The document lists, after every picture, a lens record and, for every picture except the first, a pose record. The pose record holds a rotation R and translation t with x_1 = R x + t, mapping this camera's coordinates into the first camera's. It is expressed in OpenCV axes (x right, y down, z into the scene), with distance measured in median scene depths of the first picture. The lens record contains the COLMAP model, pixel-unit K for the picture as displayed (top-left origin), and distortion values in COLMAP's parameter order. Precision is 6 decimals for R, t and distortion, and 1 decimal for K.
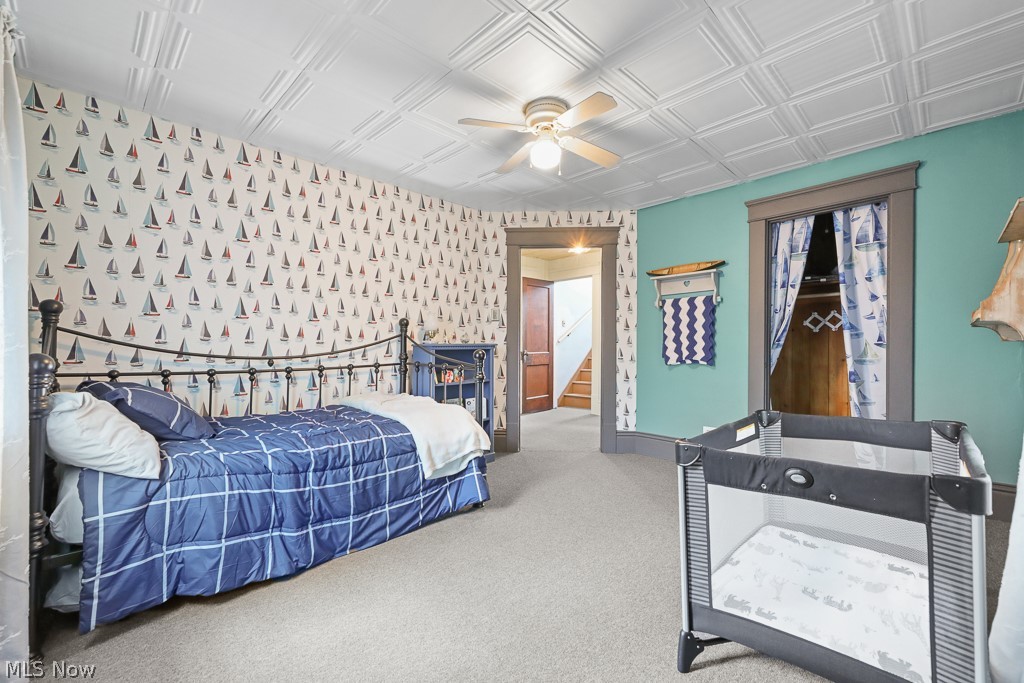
lens RADIAL K [[433.3, 0, 509.3], [0, 433.3, 351.8], [0, 0, 1]] dist [0.009753, 0.000286]
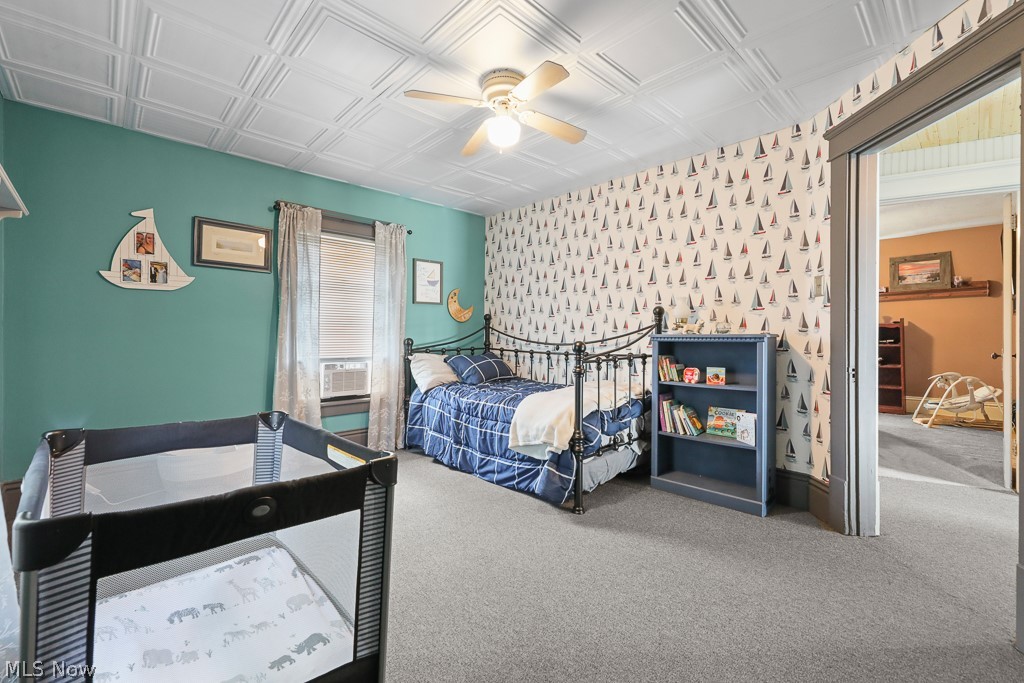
lens RADIAL K [[437.9, 0, 507.5], [0, 437.9, 332.9], [0, 0, 1]] dist [0.011807, -0.000133]
pose [[-0.023789, -0.002933, -0.999713, 0.916692], [-0.019204, 0.999813, -0.002476, -0.017284], [0.999533, 0.019140, -0.023841, 0.929808]]
